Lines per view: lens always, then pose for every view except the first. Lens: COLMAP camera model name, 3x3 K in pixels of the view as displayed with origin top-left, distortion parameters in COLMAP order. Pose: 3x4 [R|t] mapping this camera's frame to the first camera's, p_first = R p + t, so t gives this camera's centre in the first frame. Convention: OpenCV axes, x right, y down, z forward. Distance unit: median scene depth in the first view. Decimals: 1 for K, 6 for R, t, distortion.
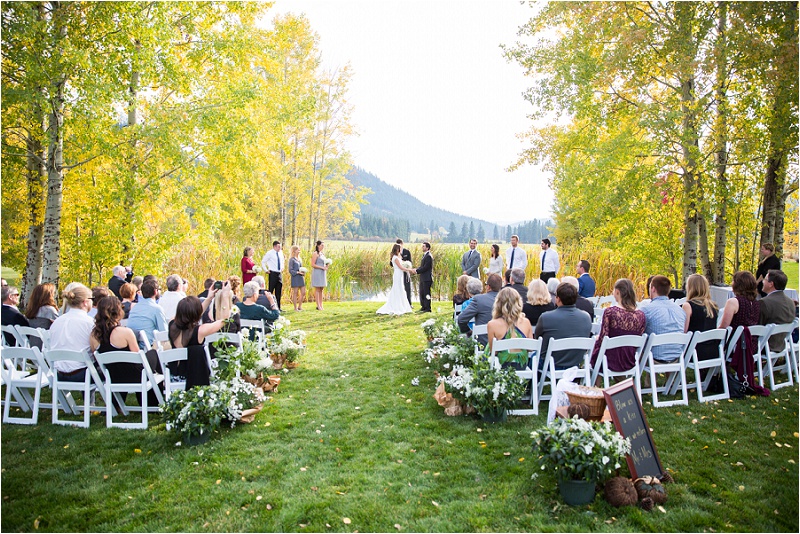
lens RADIAL K [[553.1, 0, 400.0], [0, 553.1, 267.0], [0, 0, 1]] dist [-0.000452, -0.000064]
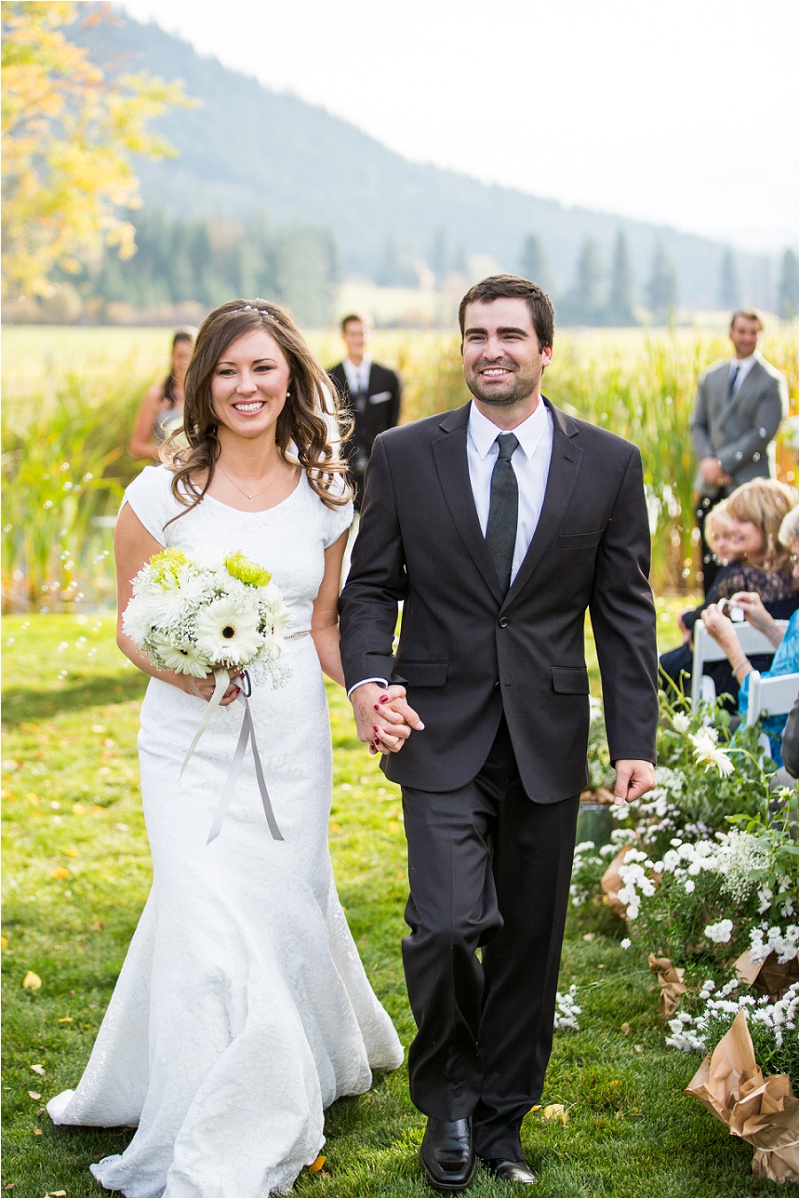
lens RADIAL K [[2429.8, 0, 400.0], [0, 2429.8, 599.5], [0, 0, 1]] dist [-0.244152, 0.072029]
pose [[0.997722, -0.022460, 0.063610, -0.059596], [0.018237, 0.997639, 0.066204, -0.003427], [-0.064947, -0.064893, 0.995776, 0.087159]]
